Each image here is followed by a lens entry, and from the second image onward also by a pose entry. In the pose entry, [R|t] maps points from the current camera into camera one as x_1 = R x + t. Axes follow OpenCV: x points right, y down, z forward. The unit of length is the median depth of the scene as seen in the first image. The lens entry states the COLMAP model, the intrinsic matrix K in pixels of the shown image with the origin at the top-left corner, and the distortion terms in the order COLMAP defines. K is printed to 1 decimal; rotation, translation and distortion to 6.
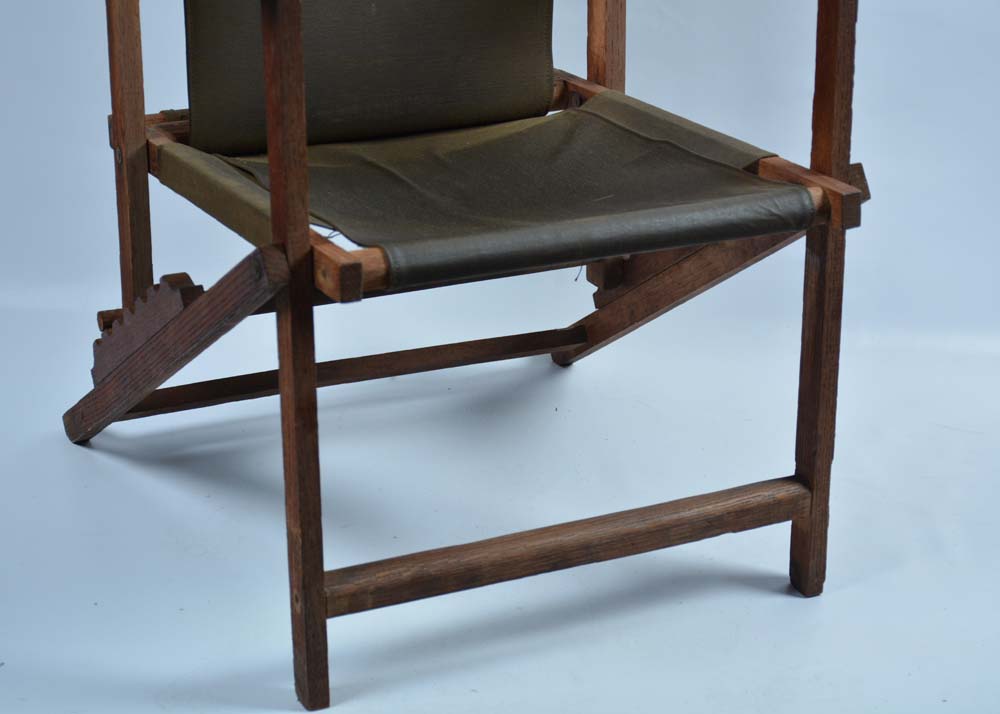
lens RADIAL K [[2355.3, 0, 500.0], [0, 2355.3, 357.0], [0, 0, 1]] dist [-0.051975, -0.087475]
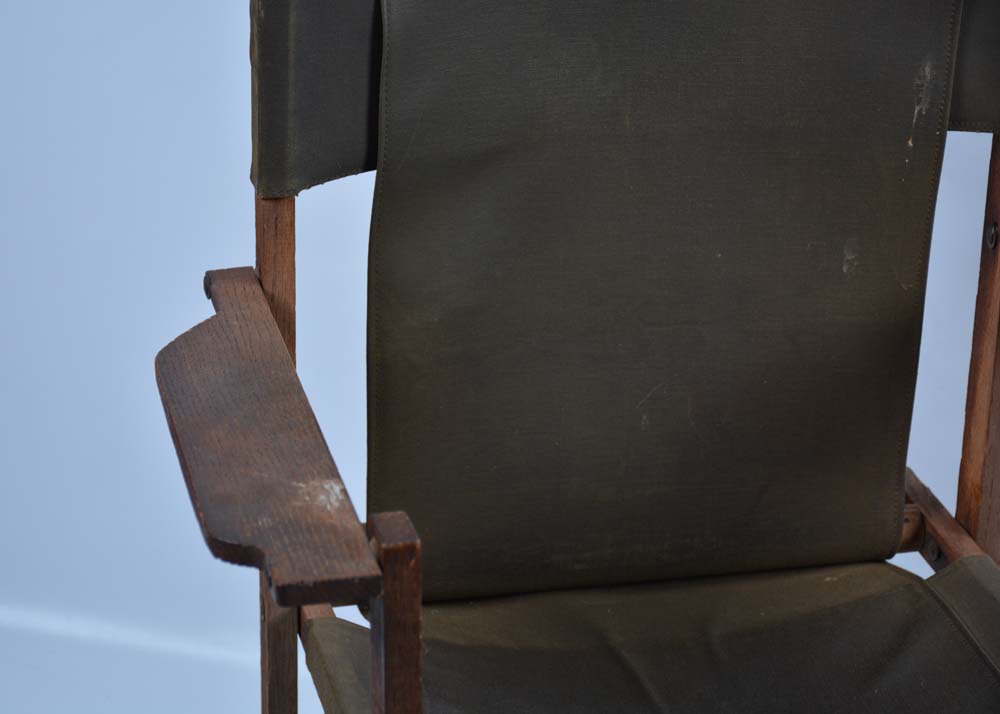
lens RADIAL K [[2699.2, 0, 456.0], [0, 2699.2, 399.9], [0, 0, 1]] dist [-0.040171, 0.451830]
pose [[0.970677, 0.118107, -0.209372, 0.063331], [-0.100728, 0.990665, 0.091848, -0.234839], [0.218265, -0.068066, 0.973513, 0.208040]]
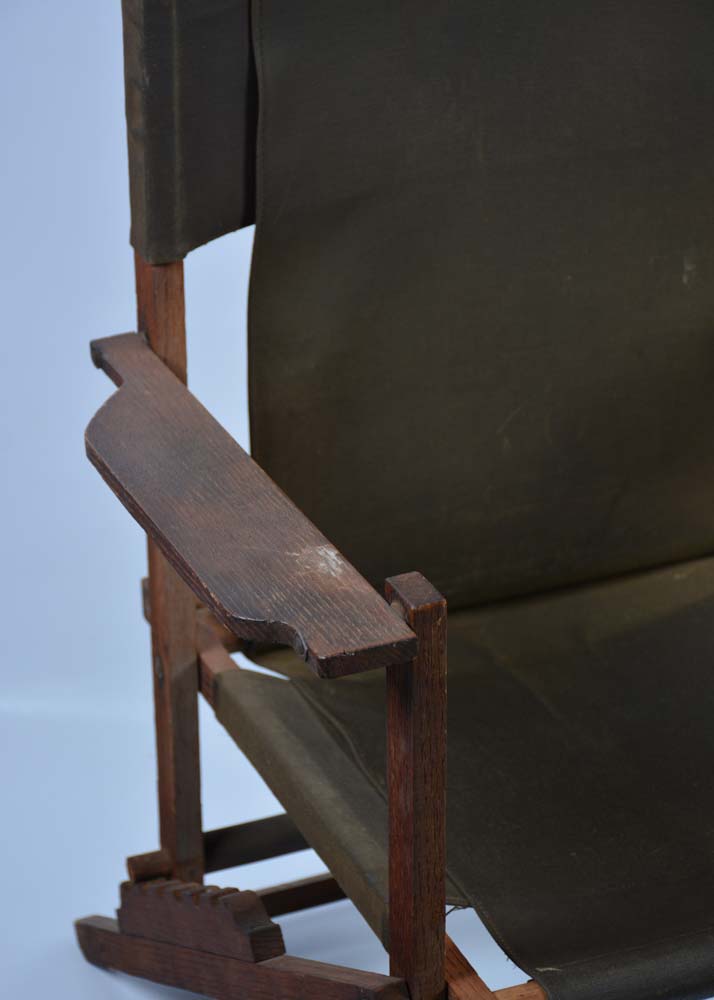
lens RADIAL K [[2699.2, 0, 414.7], [0, 2699.2, 570.5], [0, 0, 1]] dist [-0.040171, 0.451830]
pose [[0.998969, 0.029079, -0.034866, -0.054563], [-0.023372, 0.987771, 0.154152, -0.249783], [0.038922, -0.153178, 0.987432, 0.178682]]
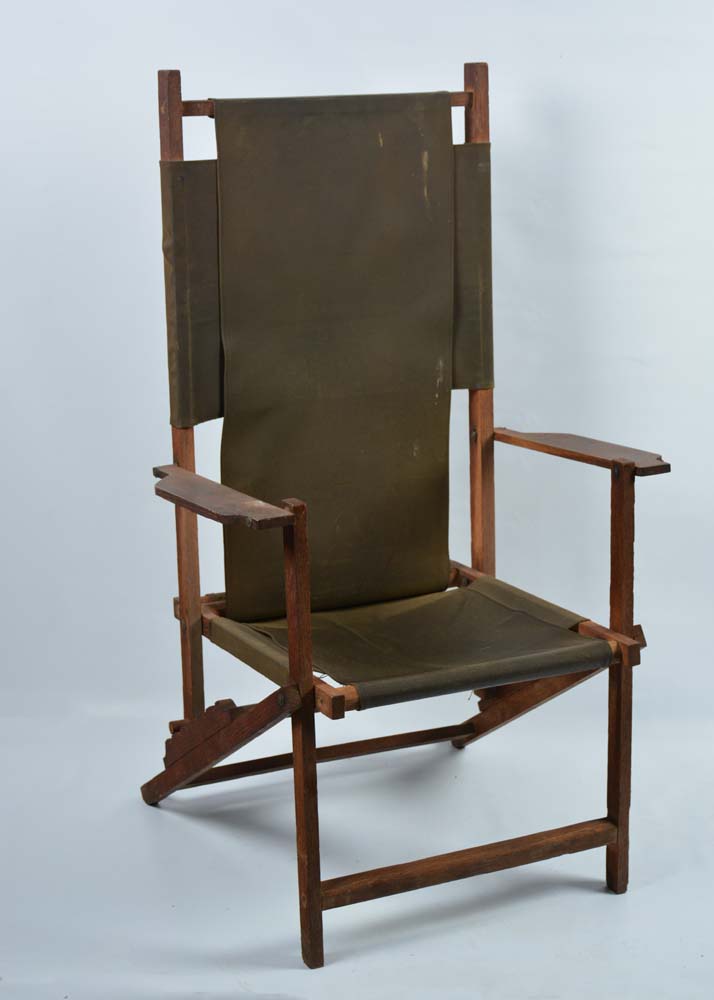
lens RADIAL K [[1928.8, 0, 409.9], [0, 1928.8, 499.3], [0, 0, 1]] dist [-0.023436, -0.002339]
pose [[0.999786, -0.017041, 0.011731, -0.021007], [0.018279, 0.993182, -0.115131, -0.016104], [-0.009689, 0.115321, 0.993281, -0.330298]]
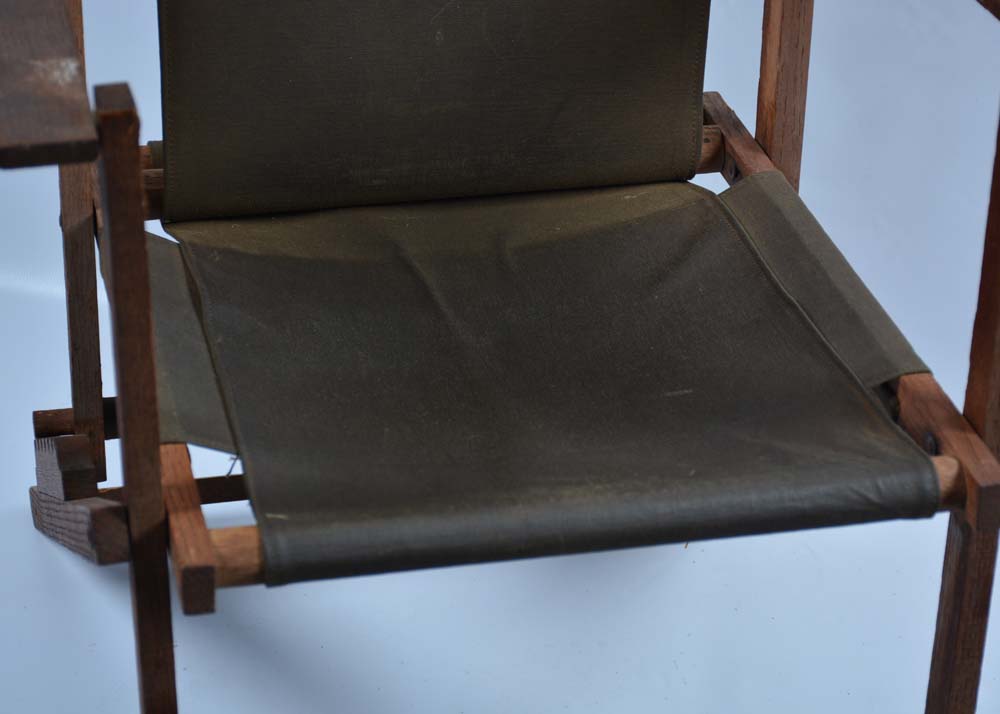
lens RADIAL K [[2699.2, 0, 456.0], [0, 2699.2, 399.9], [0, 0, 1]] dist [-0.040171, 0.451830]
pose [[0.969948, 0.137462, -0.200760, 0.138378], [-0.099708, 0.977214, 0.187377, -0.204615], [0.221942, -0.161728, 0.961554, 0.201773]]
